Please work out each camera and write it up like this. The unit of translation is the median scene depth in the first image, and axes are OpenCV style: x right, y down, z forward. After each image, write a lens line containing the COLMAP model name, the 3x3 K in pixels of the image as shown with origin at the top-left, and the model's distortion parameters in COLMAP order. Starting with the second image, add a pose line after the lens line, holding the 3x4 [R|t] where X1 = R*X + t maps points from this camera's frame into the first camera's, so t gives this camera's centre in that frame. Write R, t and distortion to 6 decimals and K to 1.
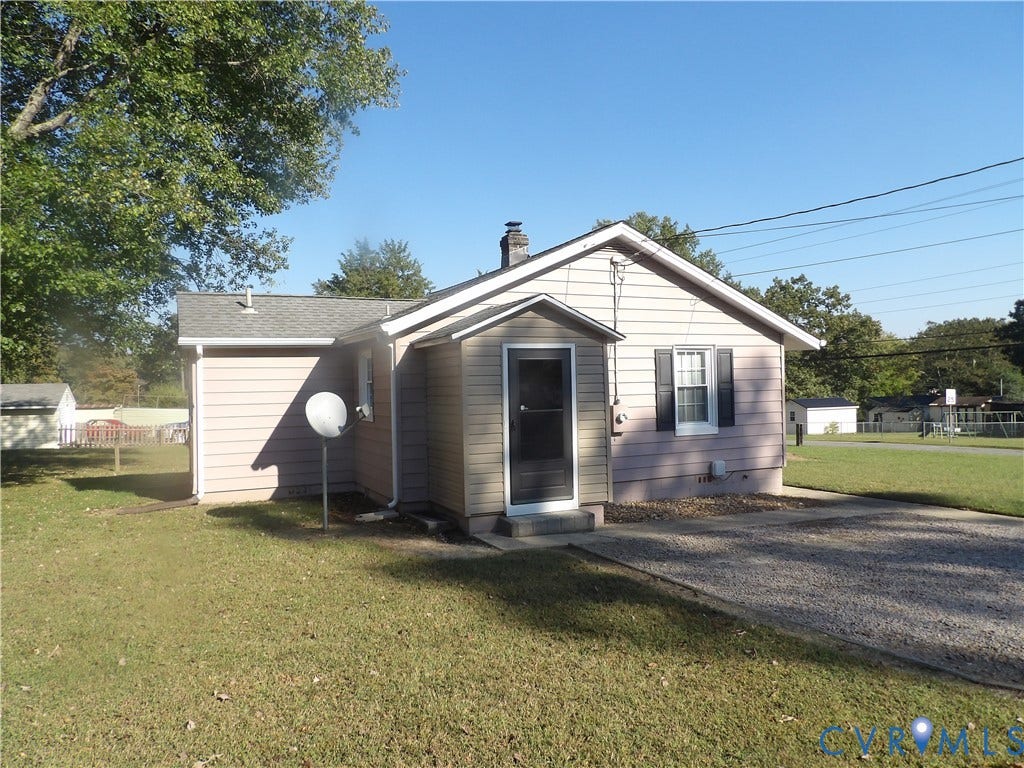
lens RADIAL K [[728.0, 0, 512.8], [0, 728.0, 381.4], [0, 0, 1]] dist [-0.040764, 0.047497]
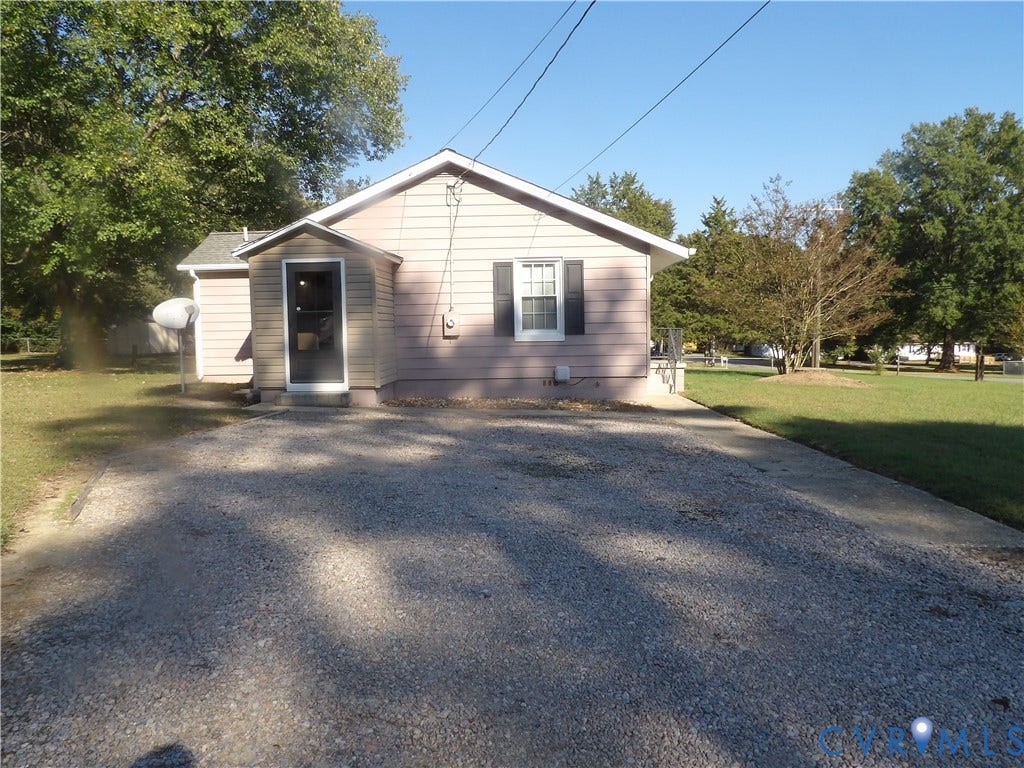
lens RADIAL K [[728.0, 0, 513.3], [0, 728.0, 383.6], [0, 0, 1]] dist [-0.040764, 0.047497]
pose [[0.889855, 0.043440, -0.454170, 0.719967], [-0.002262, 0.995865, 0.090819, 0.038098], [0.456237, -0.079789, 0.886274, 0.016866]]
